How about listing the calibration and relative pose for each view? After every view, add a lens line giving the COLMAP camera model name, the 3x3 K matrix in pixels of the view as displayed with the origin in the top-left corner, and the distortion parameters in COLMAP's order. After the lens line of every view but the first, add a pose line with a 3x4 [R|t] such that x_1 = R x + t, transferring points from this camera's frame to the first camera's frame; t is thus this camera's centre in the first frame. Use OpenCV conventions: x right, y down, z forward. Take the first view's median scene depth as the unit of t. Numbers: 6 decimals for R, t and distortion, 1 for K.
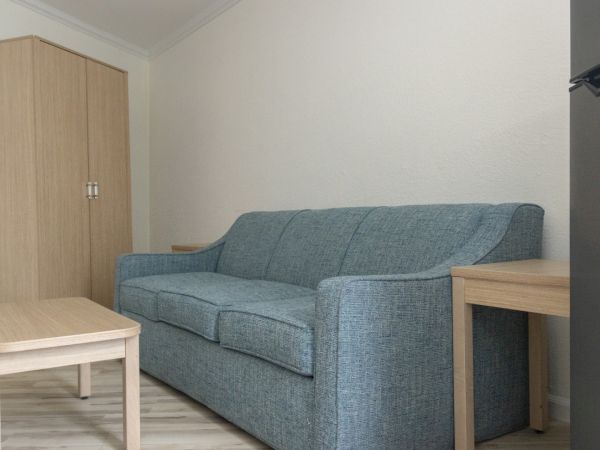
lens RADIAL K [[518.9, 0, 300.0], [0, 518.9, 225.0], [0, 0, 1]] dist [0.012396, 0.002172]
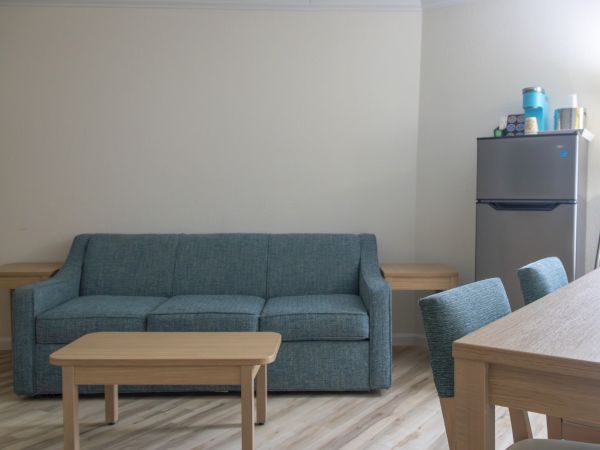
lens RADIAL K [[518.9, 0, 300.0], [0, 518.9, 225.0], [0, 0, 1]] dist [0.012396, 0.002172]
pose [[0.620967, -0.023494, 0.783485, -1.426549], [0.004803, 0.999646, 0.026169, -0.149211], [-0.783822, -0.012487, 0.620860, 0.042390]]
